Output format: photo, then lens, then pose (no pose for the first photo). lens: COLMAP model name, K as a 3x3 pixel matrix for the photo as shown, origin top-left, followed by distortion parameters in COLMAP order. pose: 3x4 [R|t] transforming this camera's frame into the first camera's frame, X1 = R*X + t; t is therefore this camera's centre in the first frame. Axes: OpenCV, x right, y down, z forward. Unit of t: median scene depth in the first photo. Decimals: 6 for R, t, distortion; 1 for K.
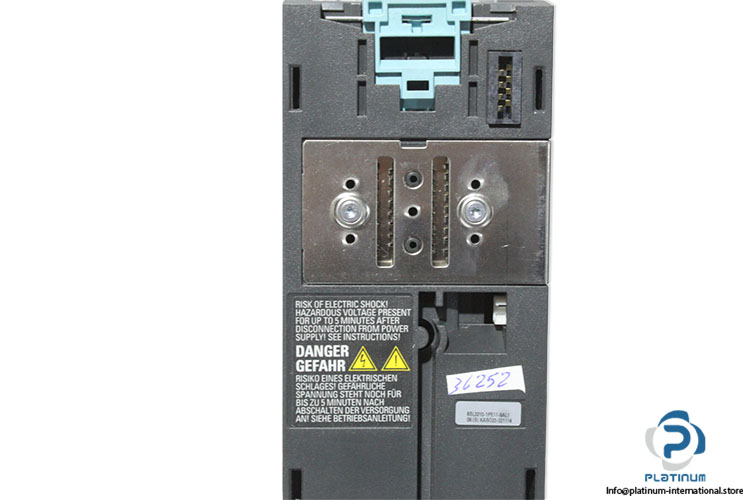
lens RADIAL K [[1620.3, 0, 406.6], [0, 1620.3, 219.9], [0, 0, 1]] dist [0.201227, 0.000000]
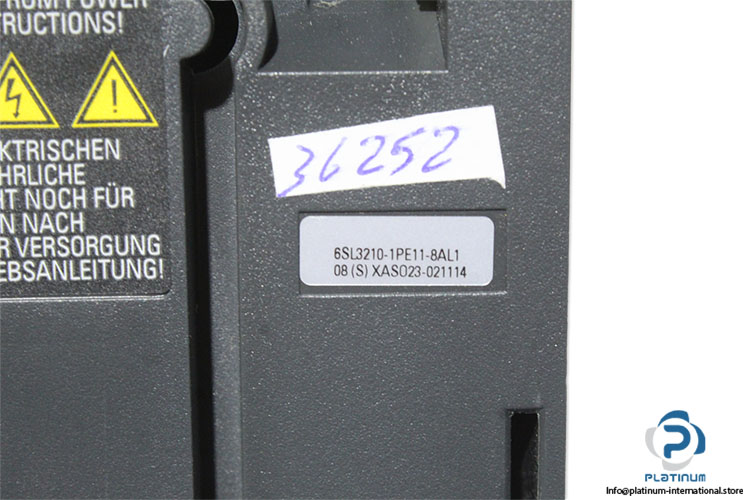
lens RADIAL K [[1905.3, 0, 374.0], [0, 1905.3, 250.0], [0, 0, 1]] dist [0.151044, 0.000000]
pose [[0.999828, -0.016713, -0.008014, 0.048902], [0.017245, 0.997284, 0.071606, 0.090664], [0.006795, -0.071732, 0.997401, 0.606777]]
